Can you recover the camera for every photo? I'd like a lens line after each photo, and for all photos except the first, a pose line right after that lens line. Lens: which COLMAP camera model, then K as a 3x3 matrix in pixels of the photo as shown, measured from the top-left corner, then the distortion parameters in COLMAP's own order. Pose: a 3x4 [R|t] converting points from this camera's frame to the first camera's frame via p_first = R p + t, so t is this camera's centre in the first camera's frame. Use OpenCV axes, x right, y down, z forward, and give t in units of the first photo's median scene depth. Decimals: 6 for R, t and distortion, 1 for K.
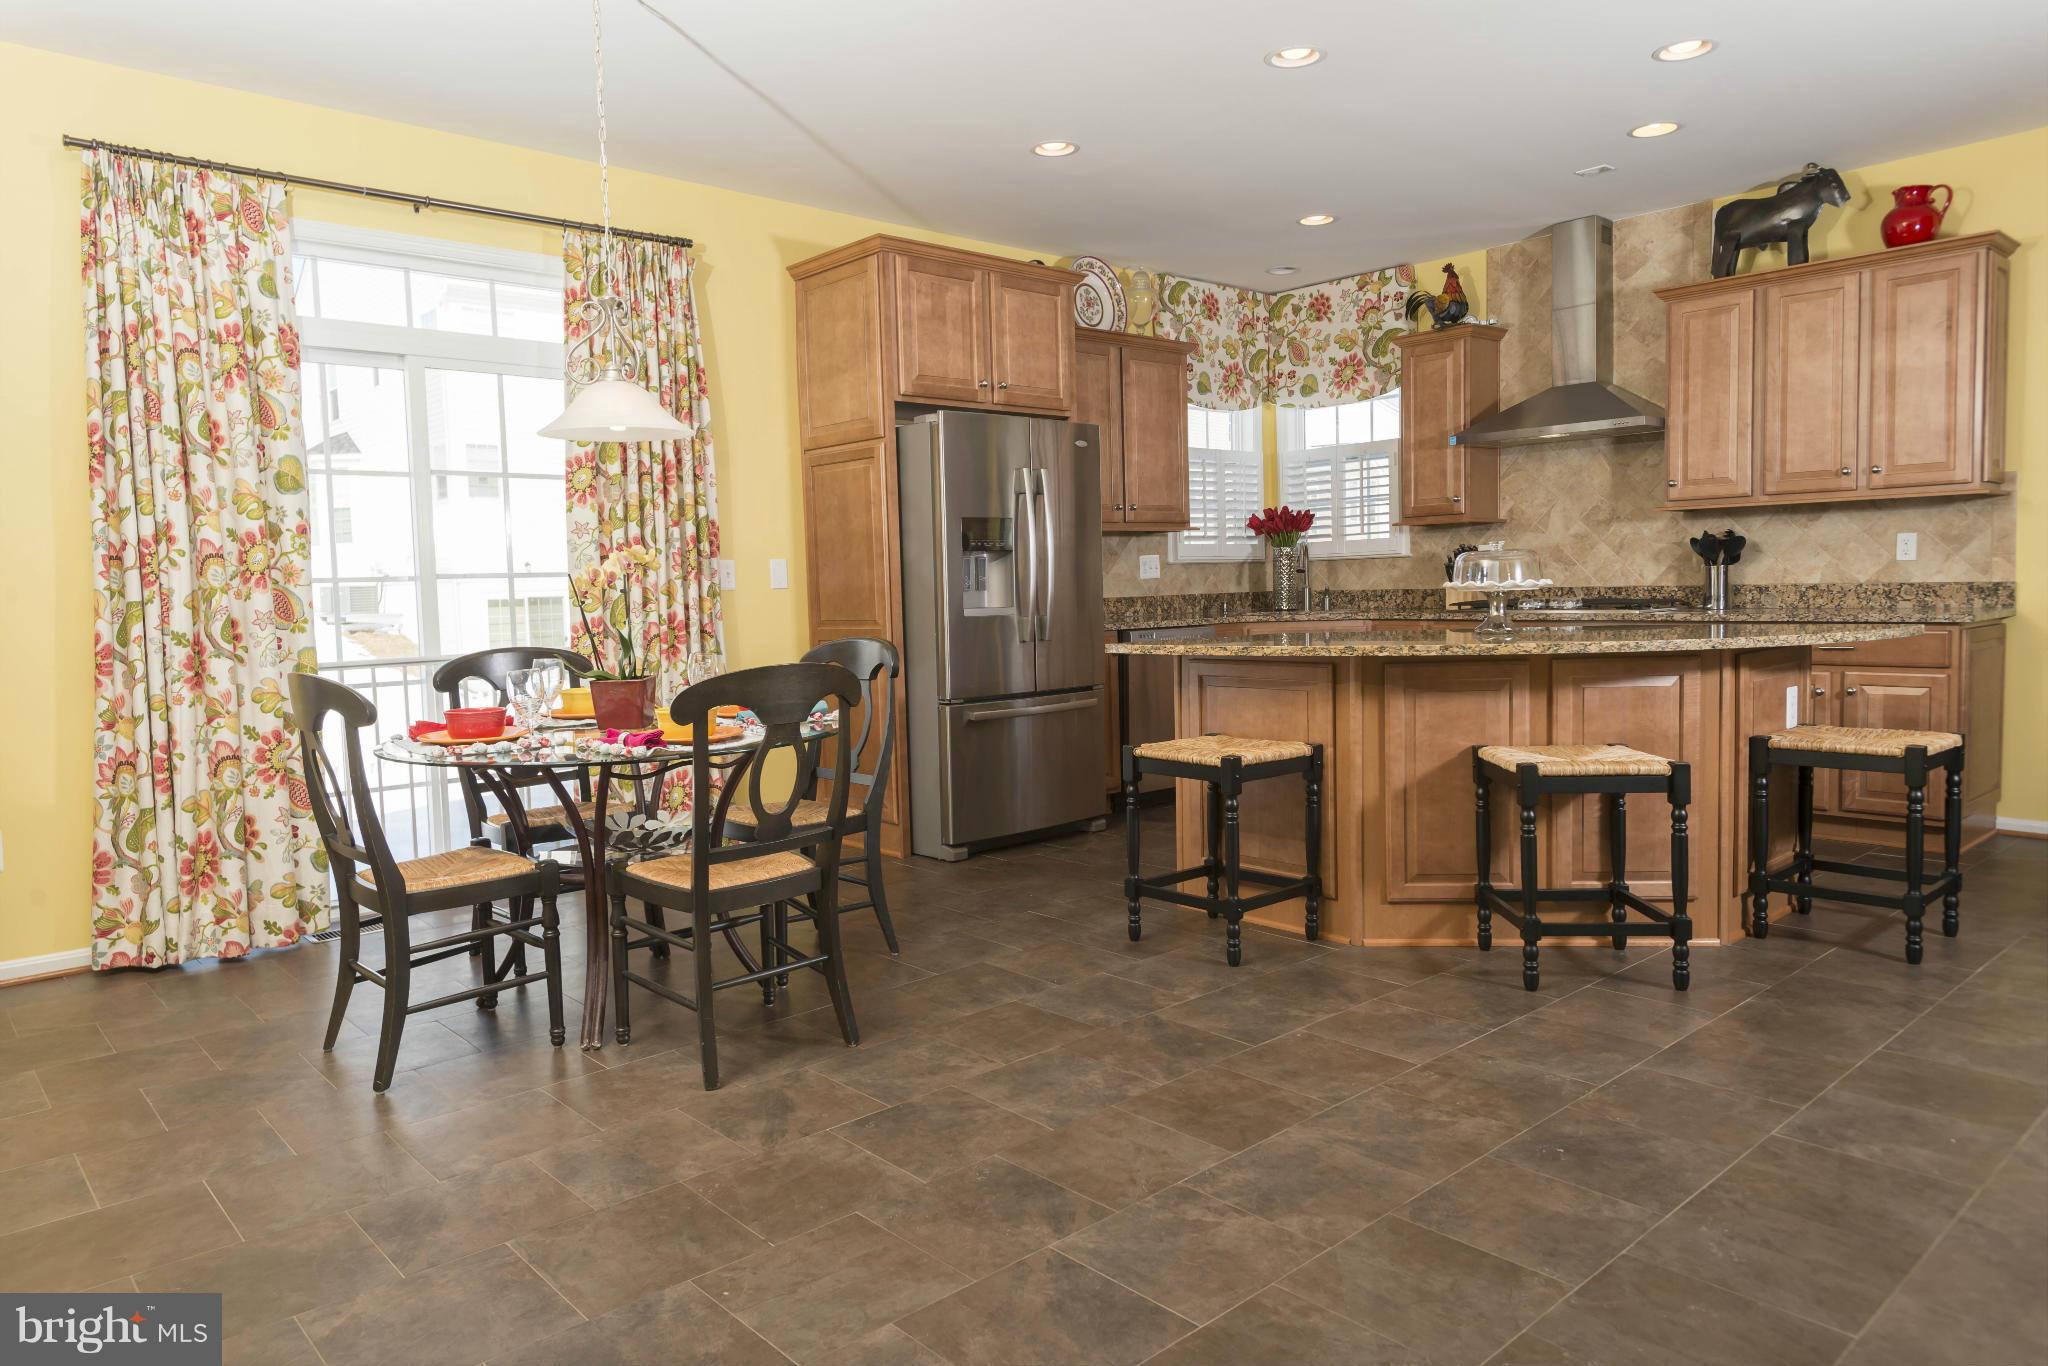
lens RADIAL K [[1266.3, 0, 996.2], [0, 1266.3, 674.7], [0, 0, 1]] dist [0.016197, -0.011592]
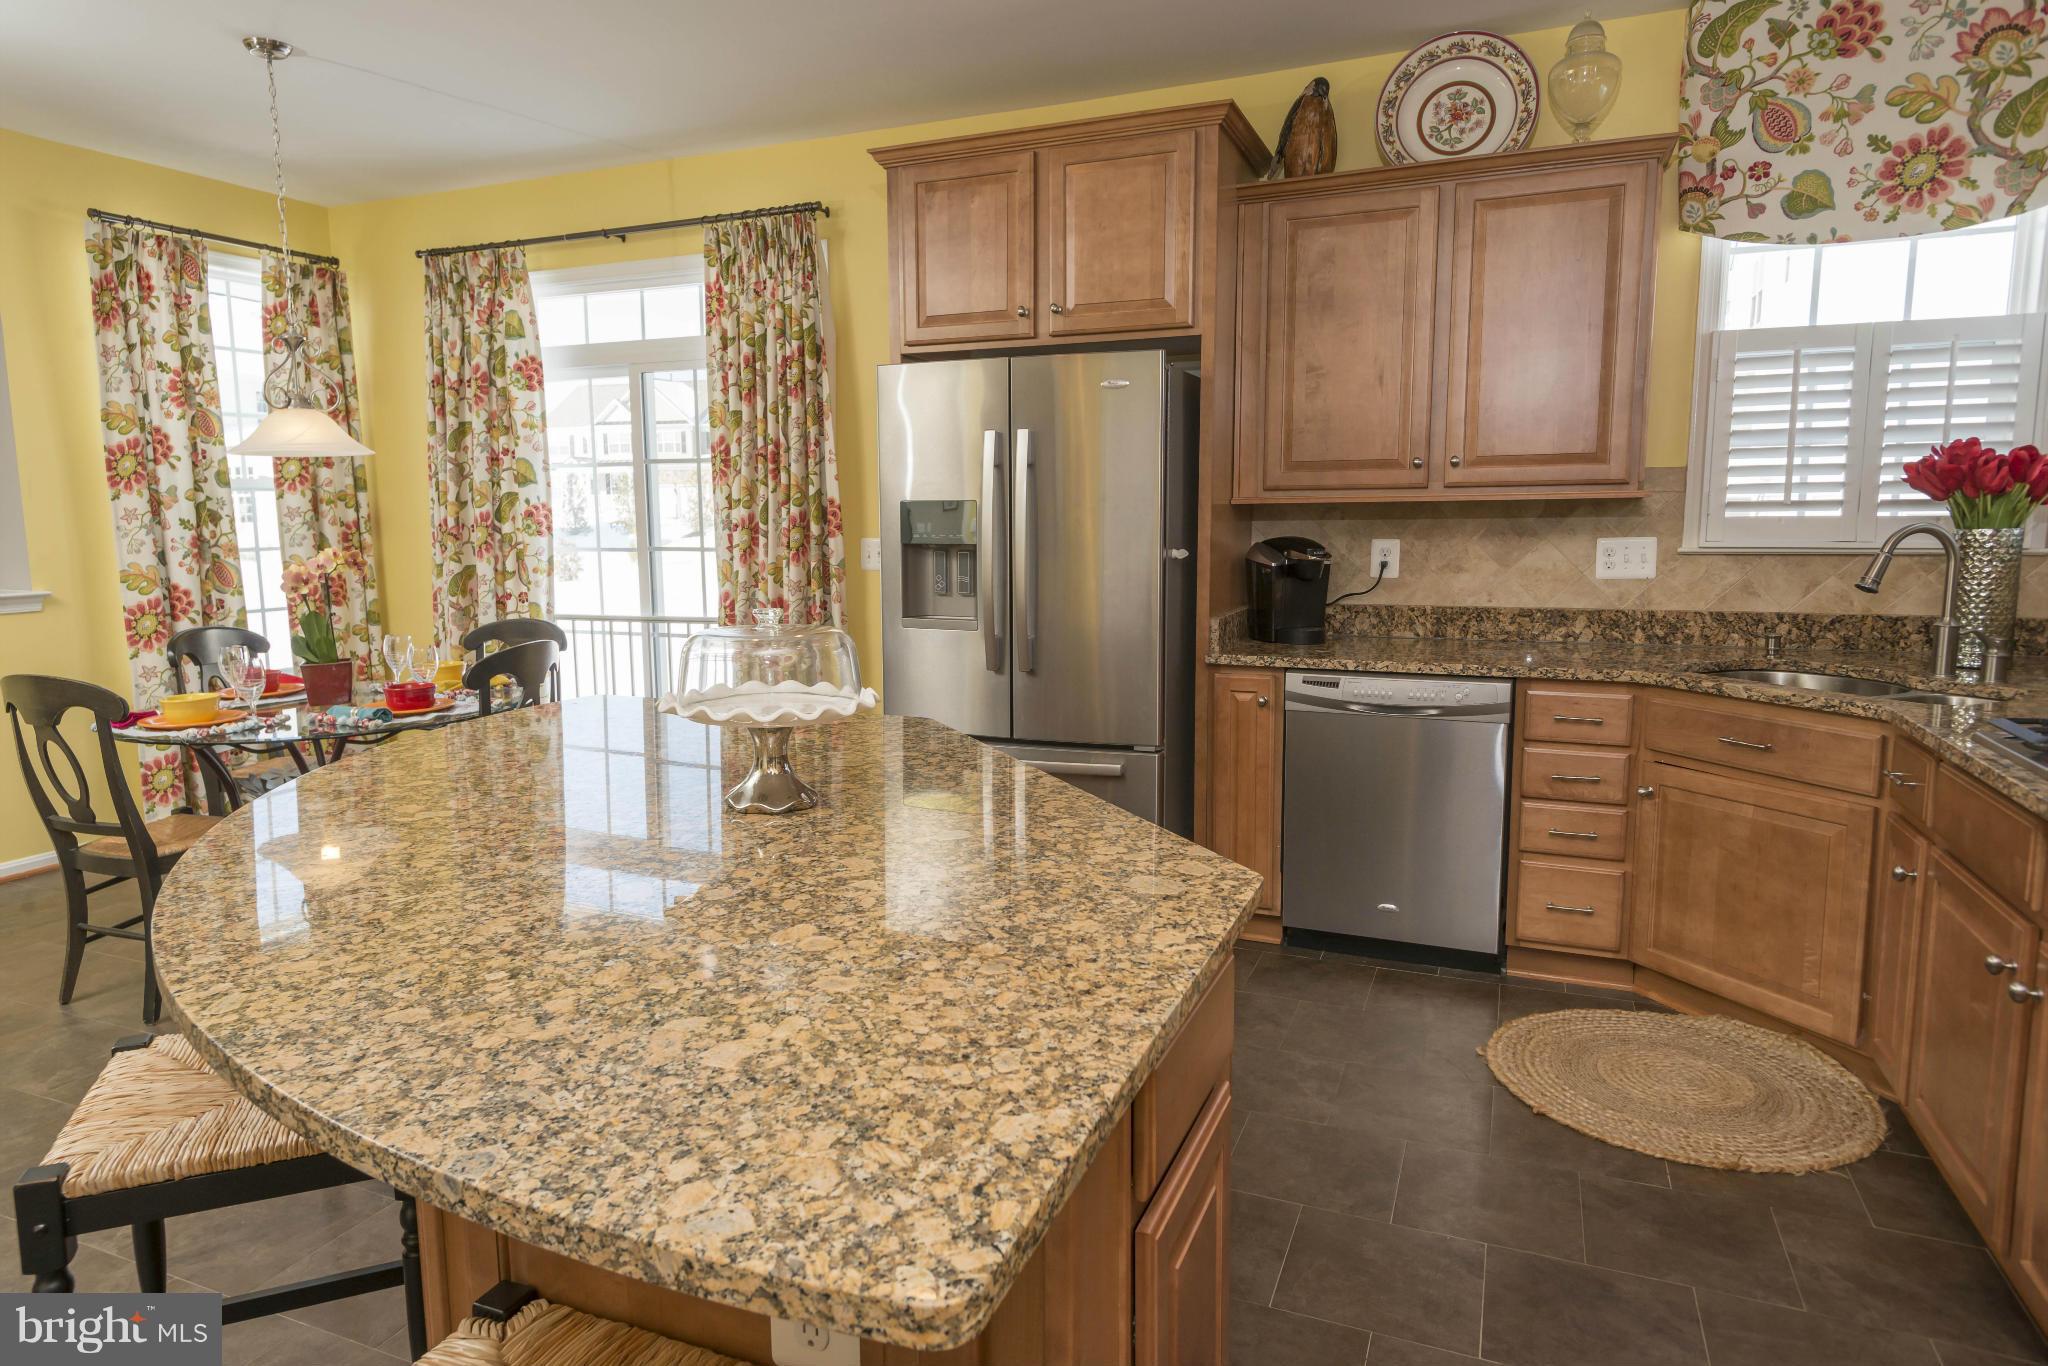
lens RADIAL K [[1216.1, 0, 1023.0], [0, 1216.1, 673.8], [0, 0, 1]] dist [0.012013, -0.001499]
pose [[0.450657, 0.142408, -0.881265, 0.602243], [-0.068399, 0.989800, 0.124969, -0.103879], [0.890073, 0.003960, 0.455801, 0.639845]]
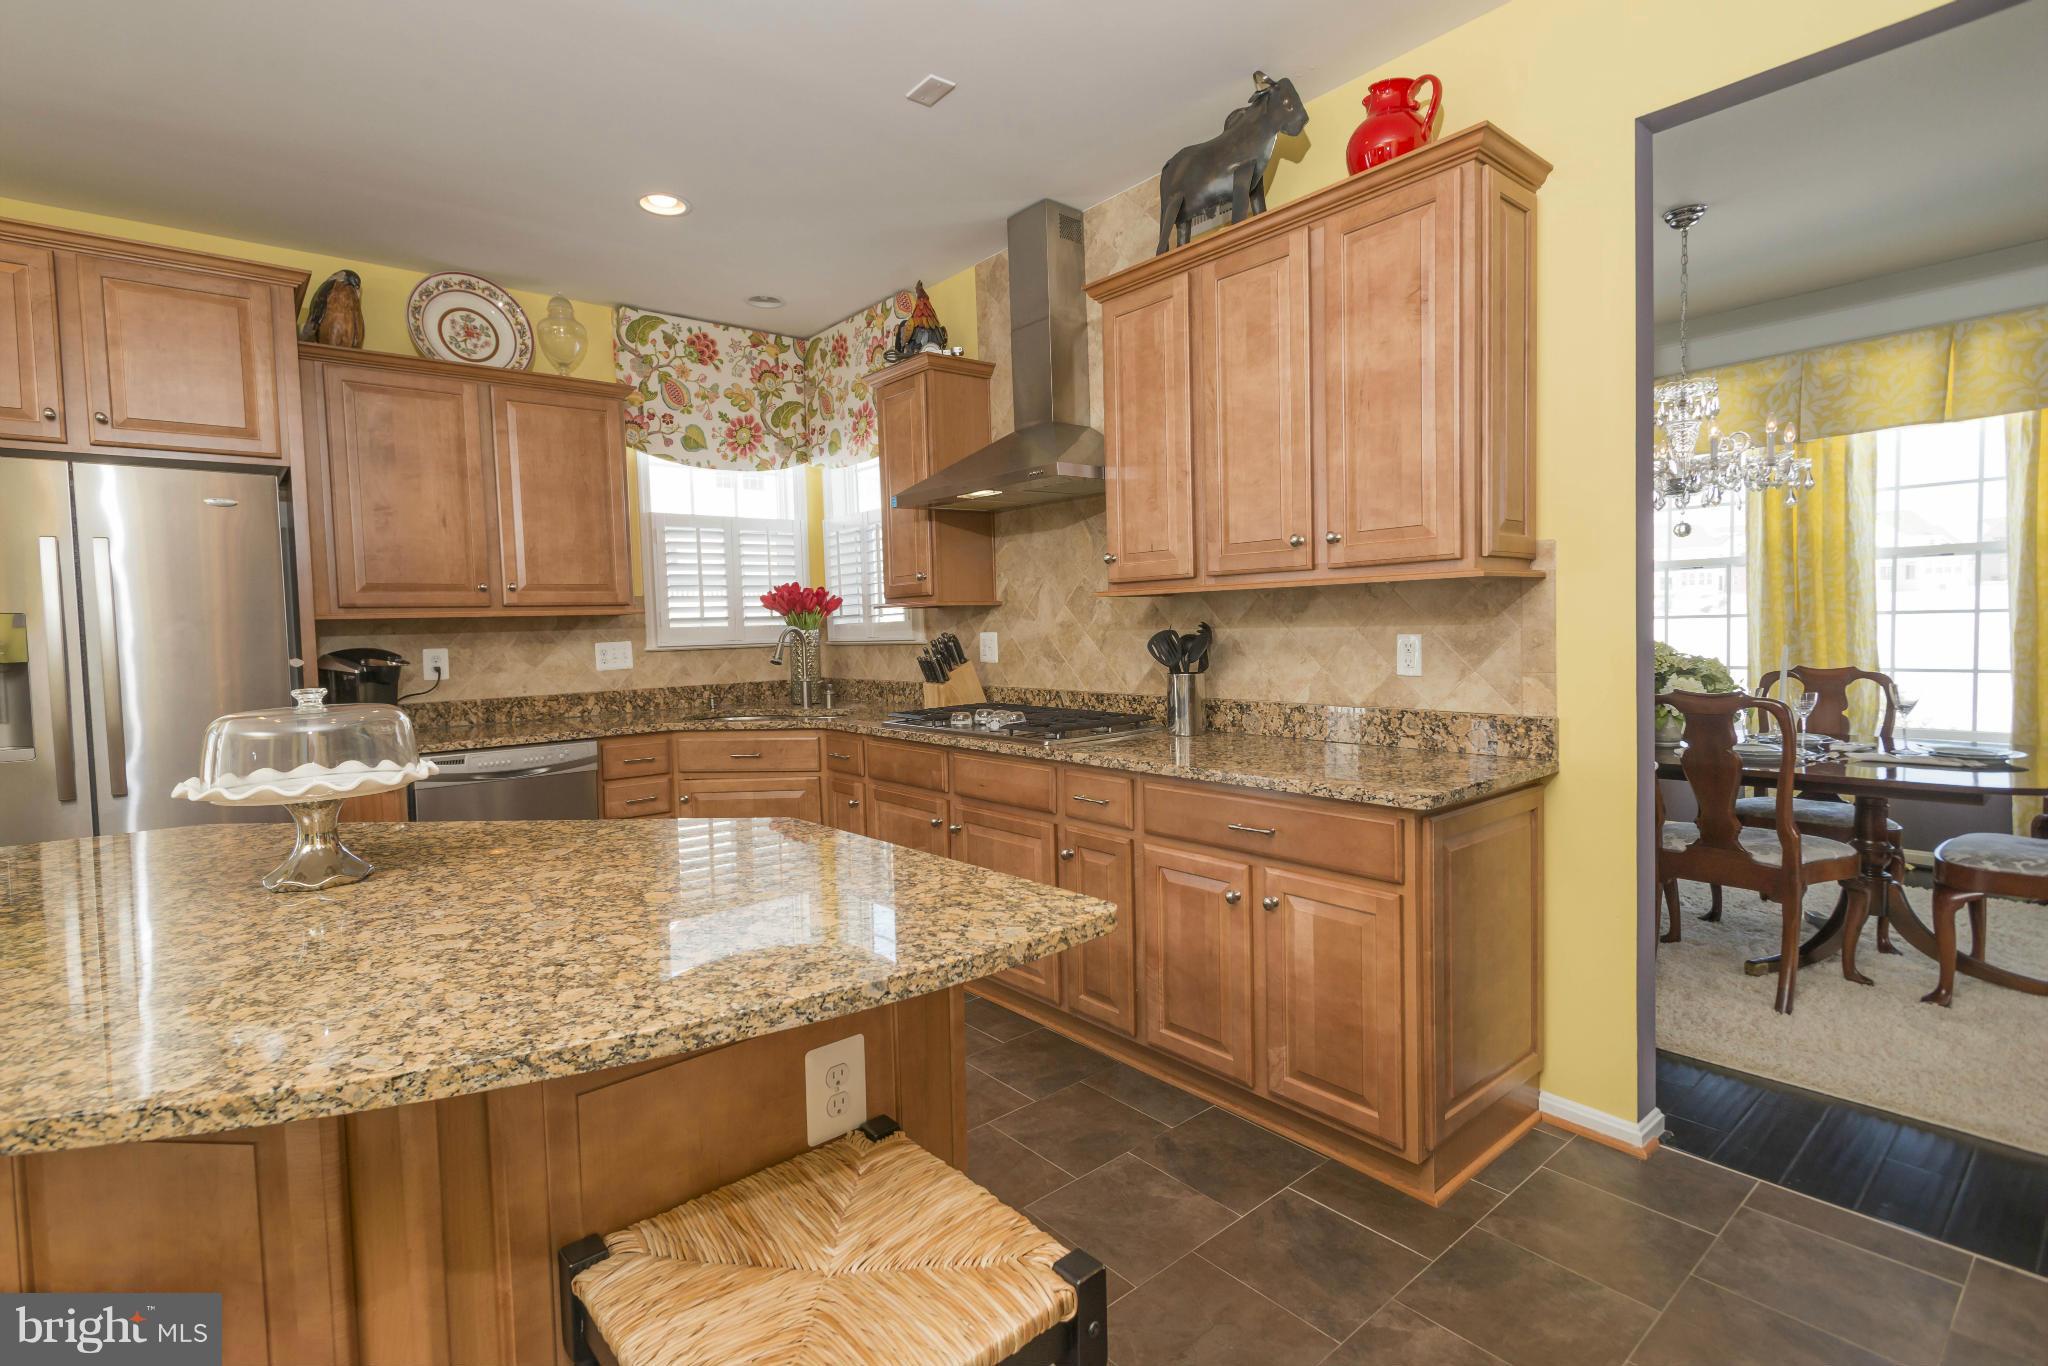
lens RADIAL K [[948.4, 0, 987.4], [0, 948.4, 676.5], [0, 0, 1]] dist [0.017121, -0.006233]
pose [[0.999599, 0.000543, -0.028325, 0.478647], [-0.001043, 0.999844, -0.017658, -0.075365], [0.028311, 0.017681, 0.999443, 0.471617]]
